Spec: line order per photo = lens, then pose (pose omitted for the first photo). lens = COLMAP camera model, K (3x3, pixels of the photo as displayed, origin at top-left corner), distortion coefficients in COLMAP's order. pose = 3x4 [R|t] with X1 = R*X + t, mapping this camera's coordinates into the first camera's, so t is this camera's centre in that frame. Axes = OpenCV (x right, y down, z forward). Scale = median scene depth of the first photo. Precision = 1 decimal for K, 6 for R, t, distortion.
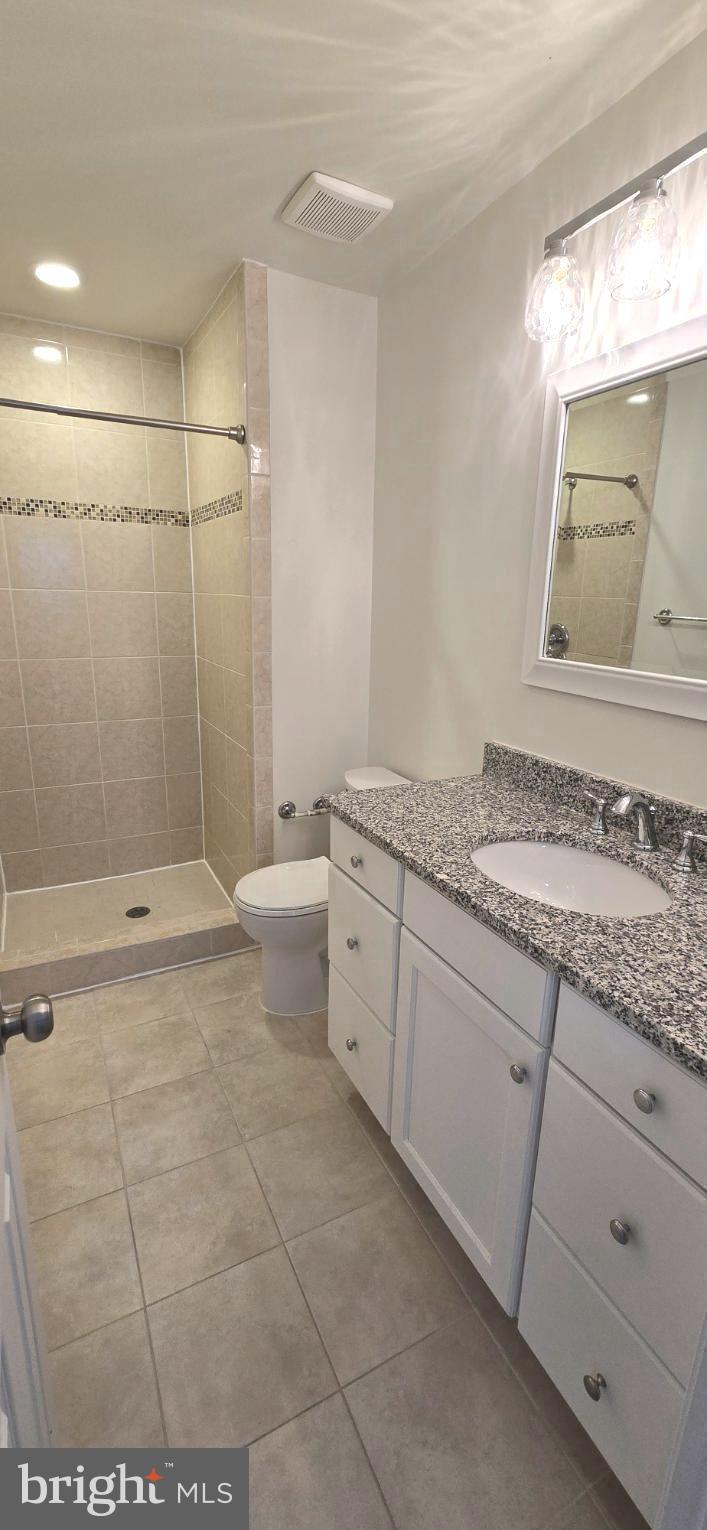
lens RADIAL K [[636.6, 0, 360.0], [0, 636.6, 767.9], [0, 0, 1]] dist [-0.000257, 0.000903]
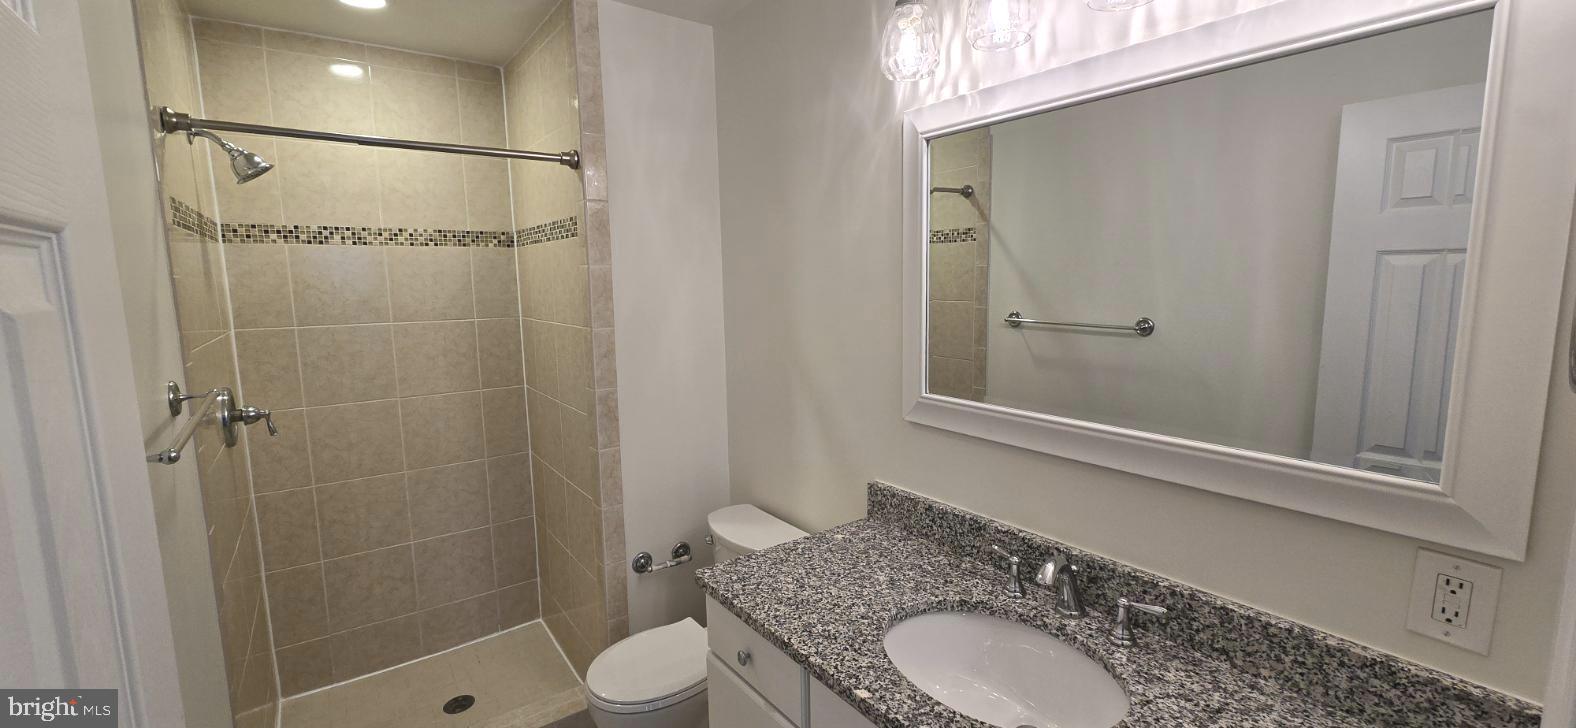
lens RADIAL K [[655.8, 0, 799.4], [0, 655.8, 365.7], [0, 0, 1]] dist [-0.000257, 0.000903]
pose [[0.985964, -0.059290, 0.156078, -0.031012], [0.080487, 0.987815, -0.133202, -0.075167], [-0.146278, 0.143894, 0.978722, 0.063074]]
